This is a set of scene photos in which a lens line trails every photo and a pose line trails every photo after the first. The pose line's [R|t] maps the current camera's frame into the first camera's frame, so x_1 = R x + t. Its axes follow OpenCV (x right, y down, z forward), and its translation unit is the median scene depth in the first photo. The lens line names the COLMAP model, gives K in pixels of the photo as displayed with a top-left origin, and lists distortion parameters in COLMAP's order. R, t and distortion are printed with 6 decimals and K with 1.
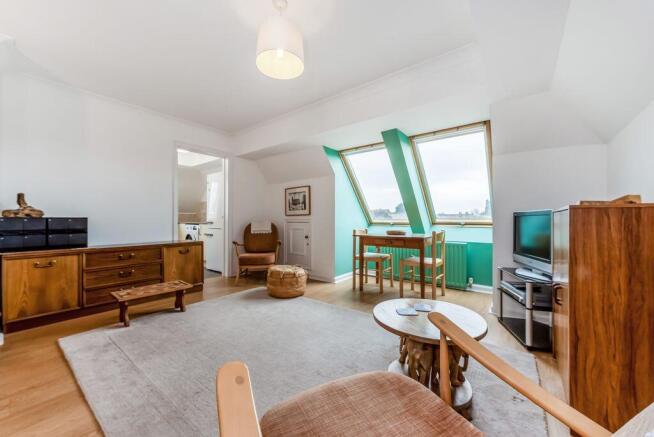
lens RADIAL K [[255.1, 0, 325.5], [0, 255.1, 220.9], [0, 0, 1]] dist [0.004026, 0.000359]
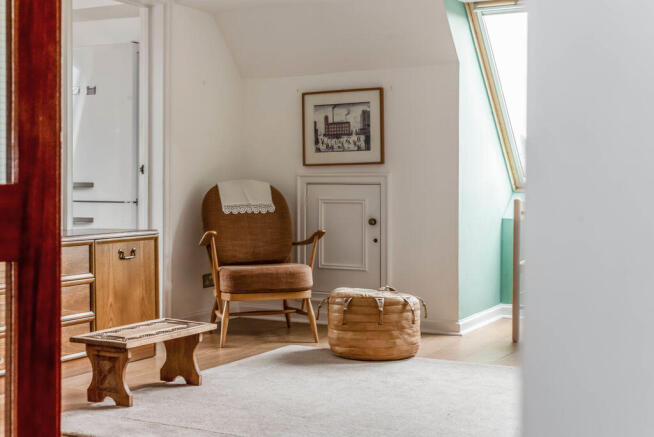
lens RADIAL K [[958.2, 0, 327.2], [0, 958.2, 217.0], [0, 0, 1]] dist [-0.027726, 0.000000]
pose [[0.983153, -0.003371, 0.182753, -0.399794], [-0.001799, 0.999603, 0.028117, 0.015496], [-0.182775, -0.027972, 0.982757, -0.394199]]
